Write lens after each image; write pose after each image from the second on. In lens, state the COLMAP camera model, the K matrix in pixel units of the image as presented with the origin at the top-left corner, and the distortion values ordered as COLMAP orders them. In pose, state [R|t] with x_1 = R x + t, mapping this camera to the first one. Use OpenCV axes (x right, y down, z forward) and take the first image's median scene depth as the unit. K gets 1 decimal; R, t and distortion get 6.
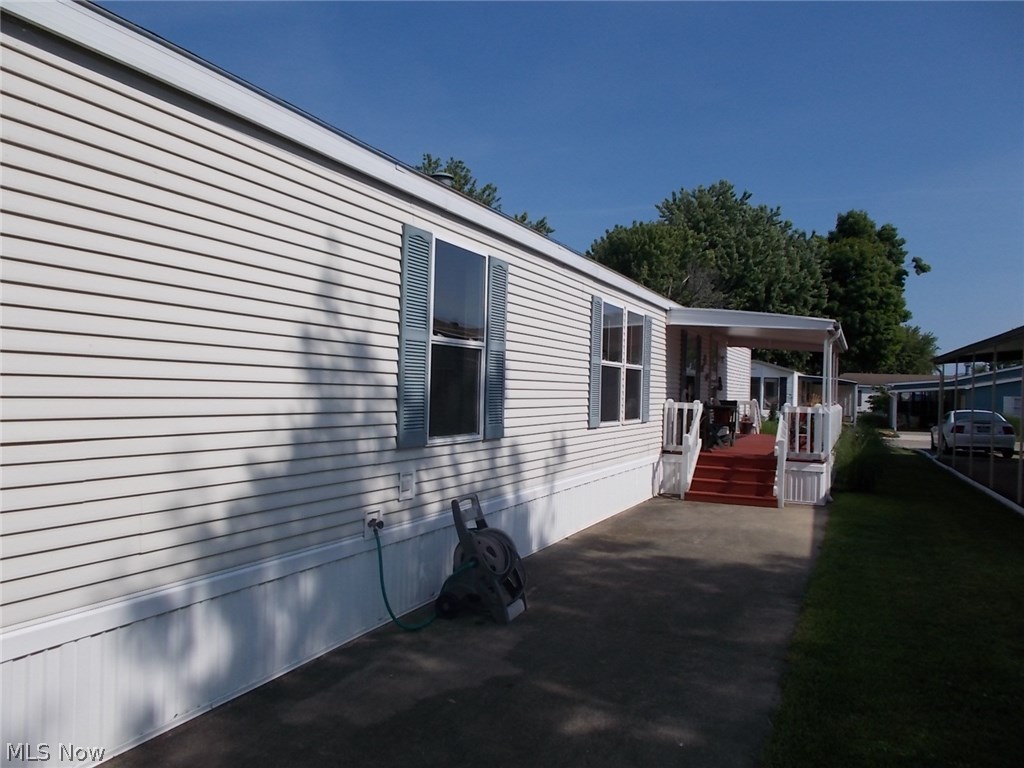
lens RADIAL K [[782.8, 0, 512.0], [0, 782.8, 384.0], [0, 0, 1]] dist [0.010185, -0.029828]
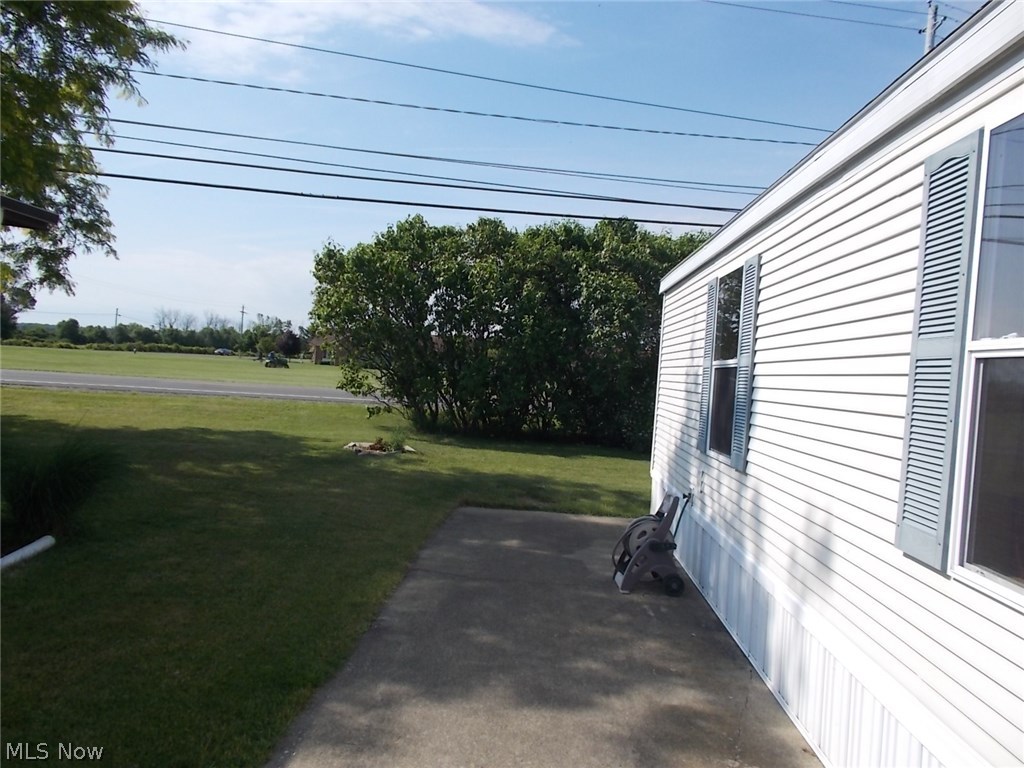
lens RADIAL K [[782.8, 0, 512.0], [0, 782.8, 384.0], [0, 0, 1]] dist [0.010185, -0.029828]
pose [[-0.924739, -0.089435, -0.369945, 0.680890], [-0.097194, 0.995263, 0.002343, -0.001672], [0.367983, 0.038123, -0.929051, 2.201302]]
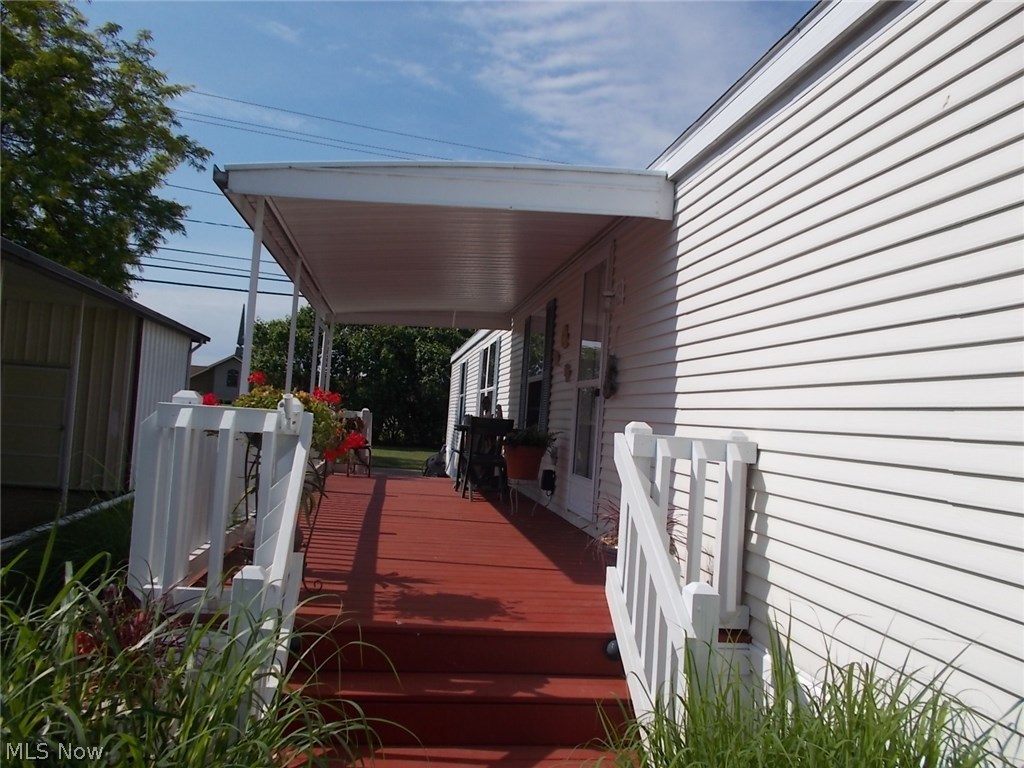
lens RADIAL K [[782.8, 0, 512.0], [0, 782.8, 384.0], [0, 0, 1]] dist [0.010185, -0.029828]
pose [[-0.838265, -0.114686, -0.533065, 1.623947], [-0.096829, 0.993402, -0.061457, 0.075865], [0.536596, 0.000099, -0.843839, 4.352739]]
